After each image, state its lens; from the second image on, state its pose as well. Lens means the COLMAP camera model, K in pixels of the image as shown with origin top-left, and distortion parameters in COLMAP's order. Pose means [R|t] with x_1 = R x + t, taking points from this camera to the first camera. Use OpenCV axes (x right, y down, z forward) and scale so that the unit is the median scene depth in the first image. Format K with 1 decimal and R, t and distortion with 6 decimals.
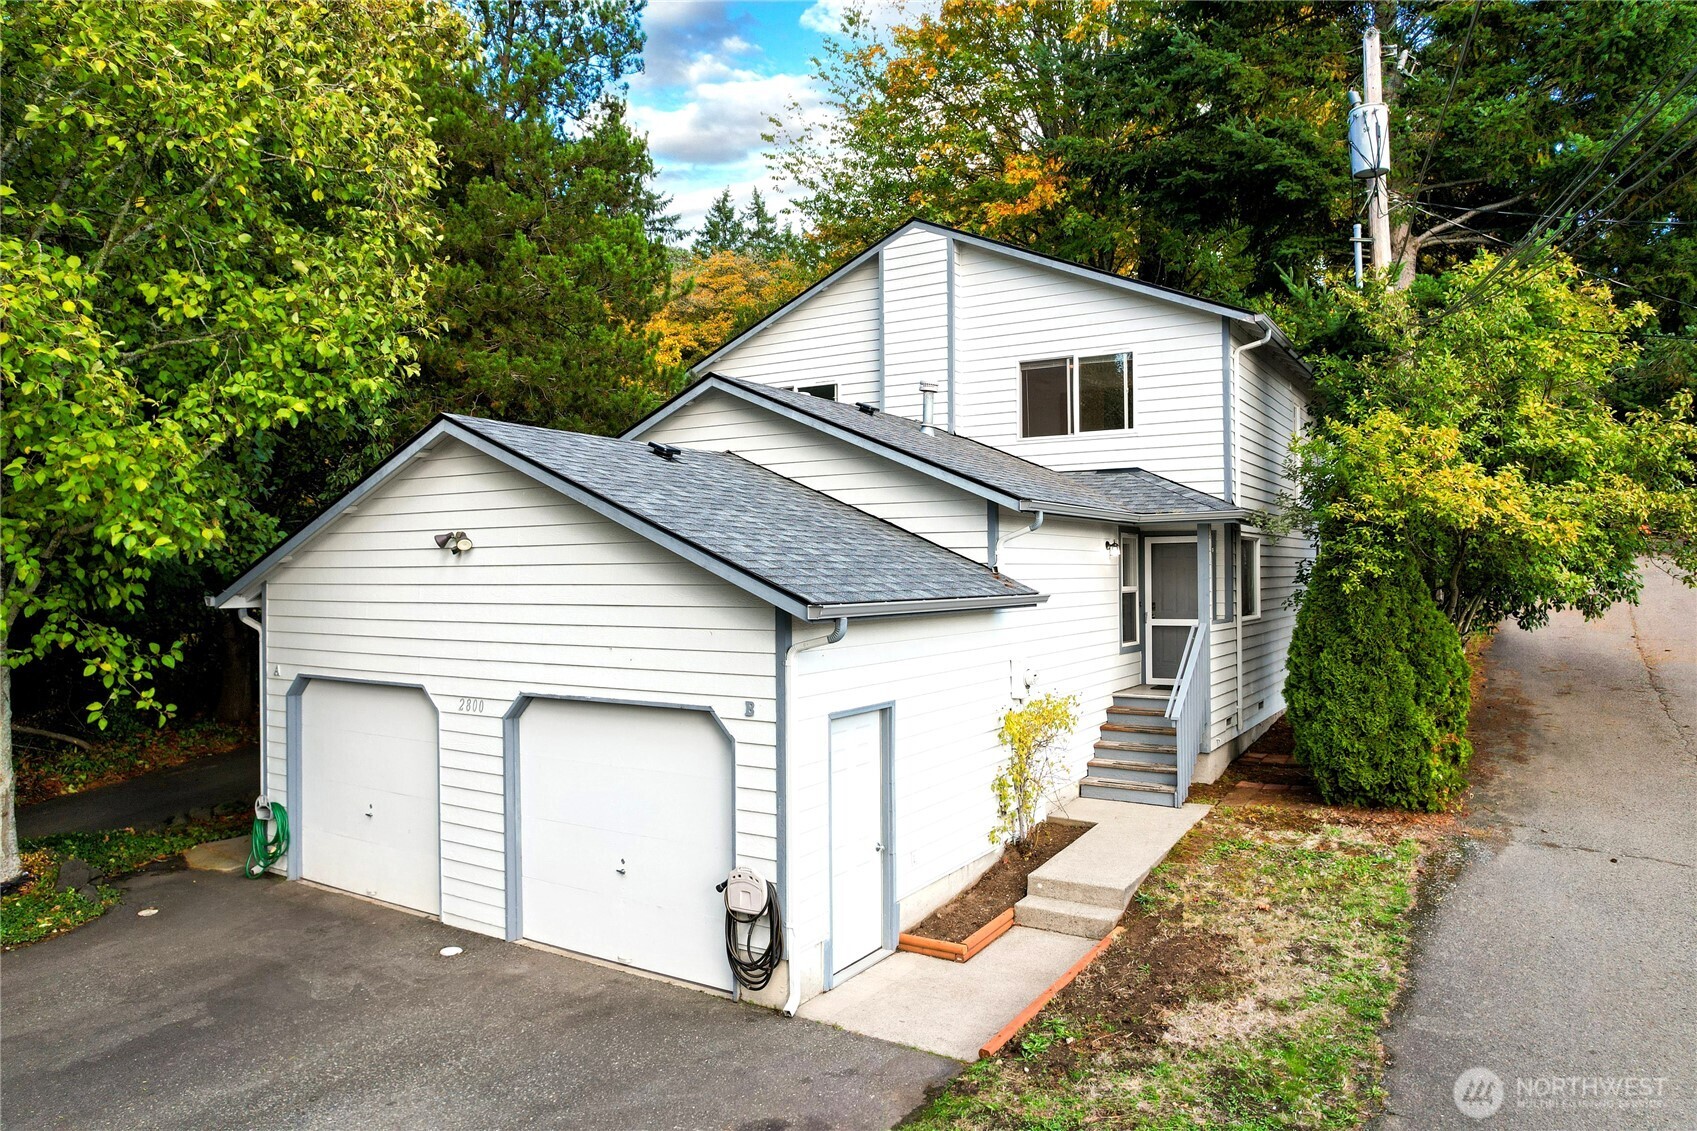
lens RADIAL K [[1081.8, 0, 846.1], [0, 1081.8, 563.9], [0, 0, 1]] dist [-0.030674, 0.008231]
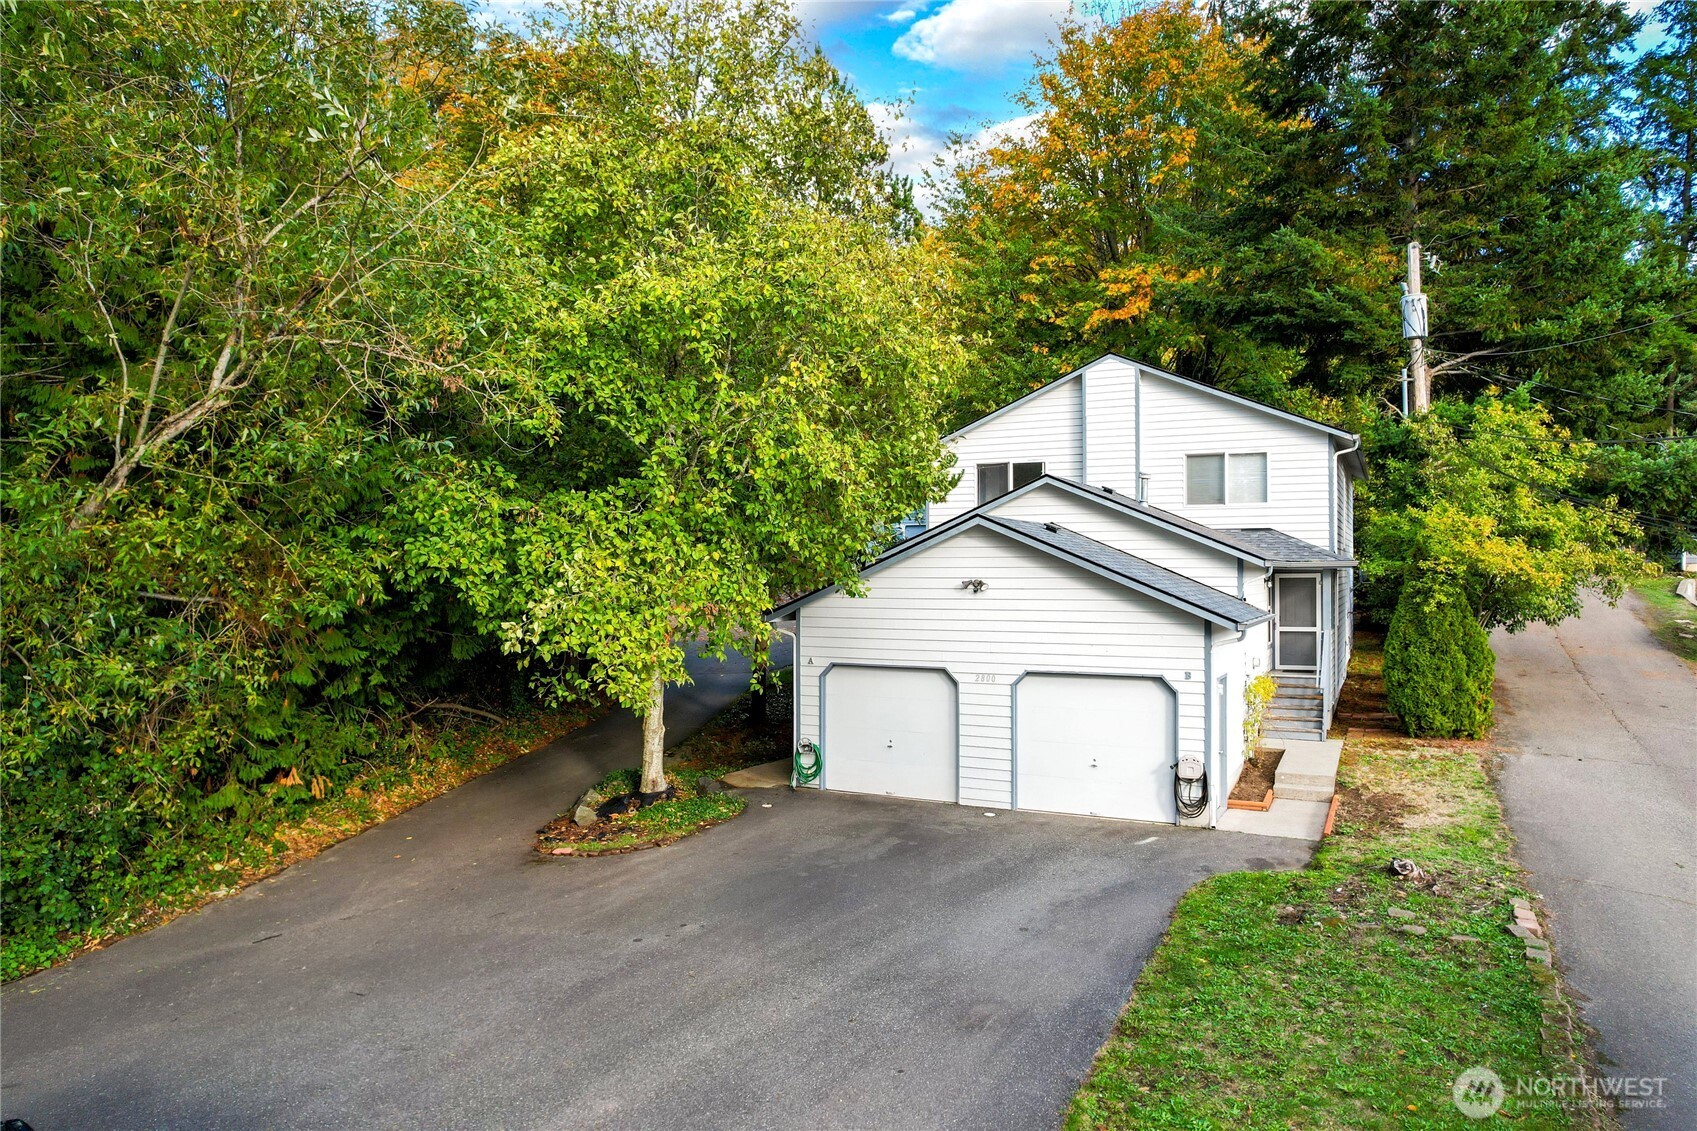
lens RADIAL K [[1081.8, 0, 850.4], [0, 1081.8, 570.4], [0, 0, 1]] dist [-0.030674, 0.008231]
pose [[0.995807, 0.004009, 0.091388, -0.601616], [-0.004496, 0.999977, 0.005127, -0.043961], [-0.091366, -0.005517, 0.995802, -0.611042]]
